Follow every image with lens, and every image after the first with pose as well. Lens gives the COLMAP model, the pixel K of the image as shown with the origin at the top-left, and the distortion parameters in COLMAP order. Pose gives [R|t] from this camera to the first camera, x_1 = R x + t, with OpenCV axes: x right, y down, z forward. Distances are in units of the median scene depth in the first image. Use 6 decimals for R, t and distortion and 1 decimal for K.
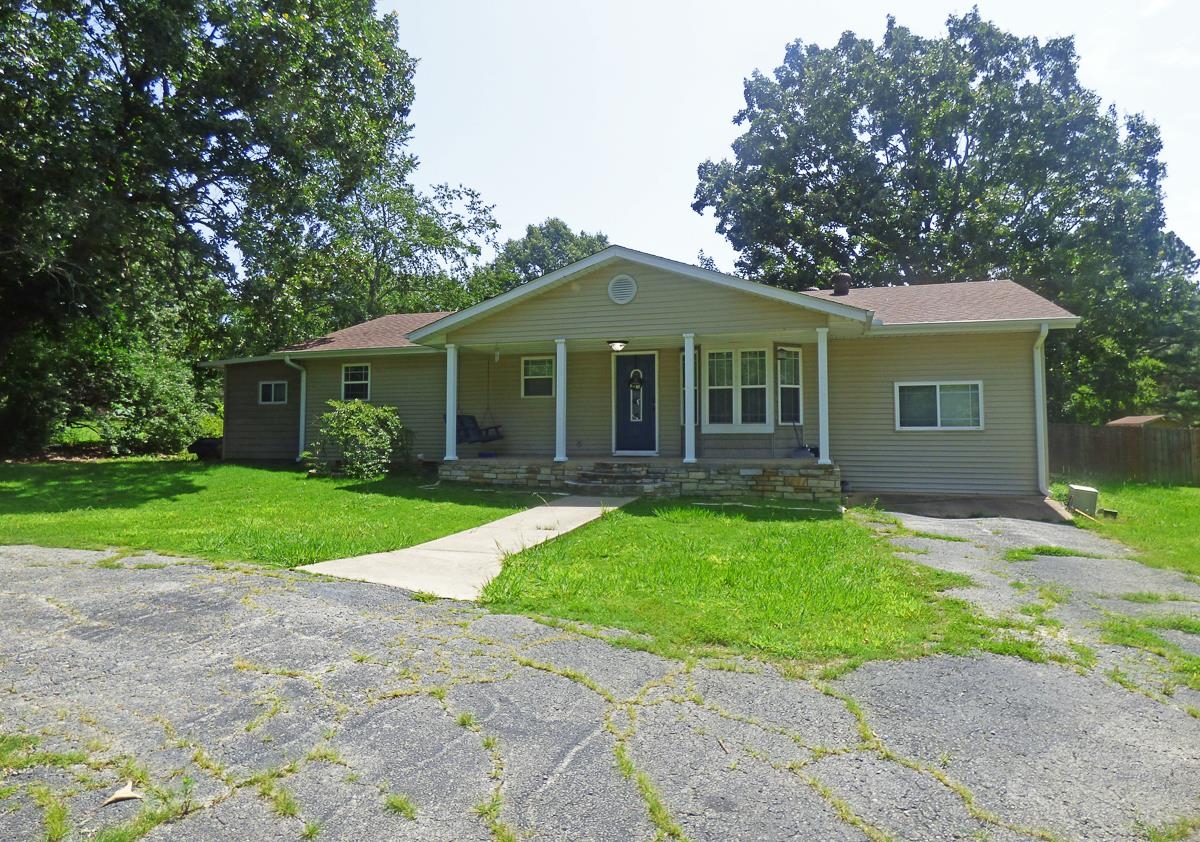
lens RADIAL K [[728.9, 0, 602.7], [0, 728.9, 389.0], [0, 0, 1]] dist [-0.011212, 0.000312]
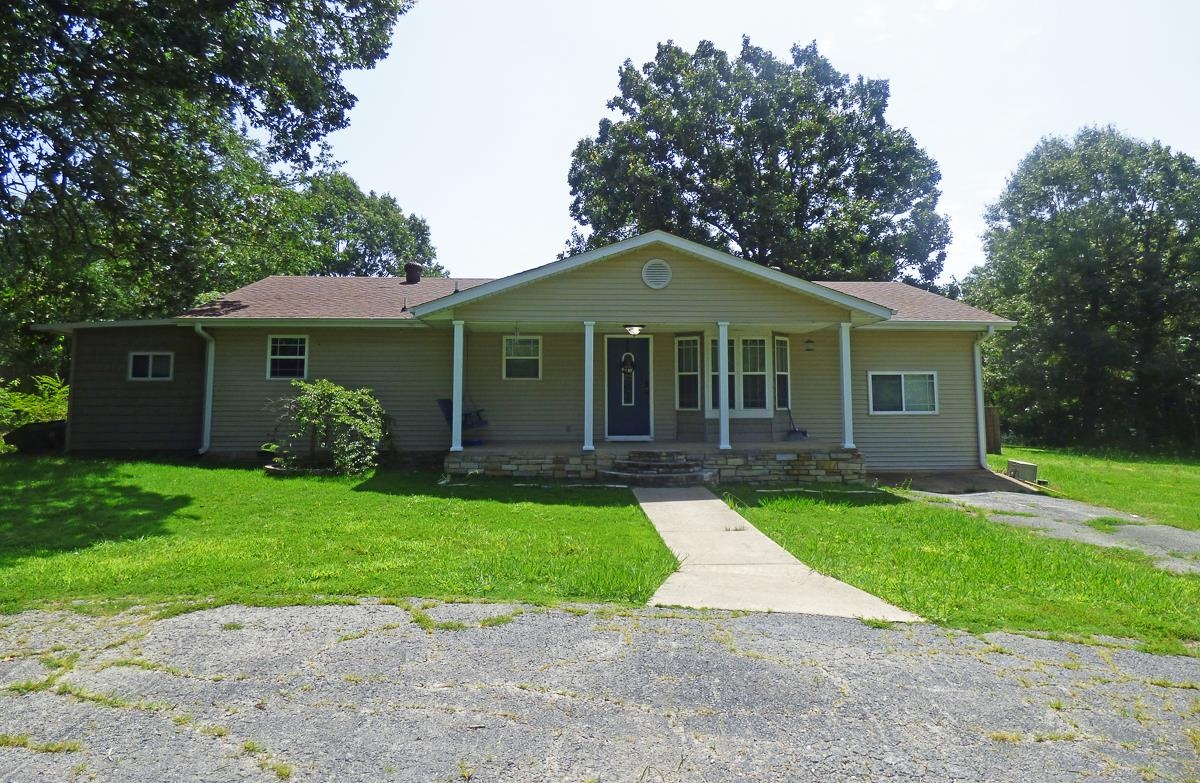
lens RADIAL K [[725.7, 0, 596.3], [0, 725.7, 329.9], [0, 0, 1]] dist [-0.013485, 0.000851]
pose [[0.931108, 0.035293, 0.363033, -0.386609], [-0.021921, 0.998923, -0.040889, -0.017870], [-0.364085, 0.030114, 0.930879, 0.111133]]
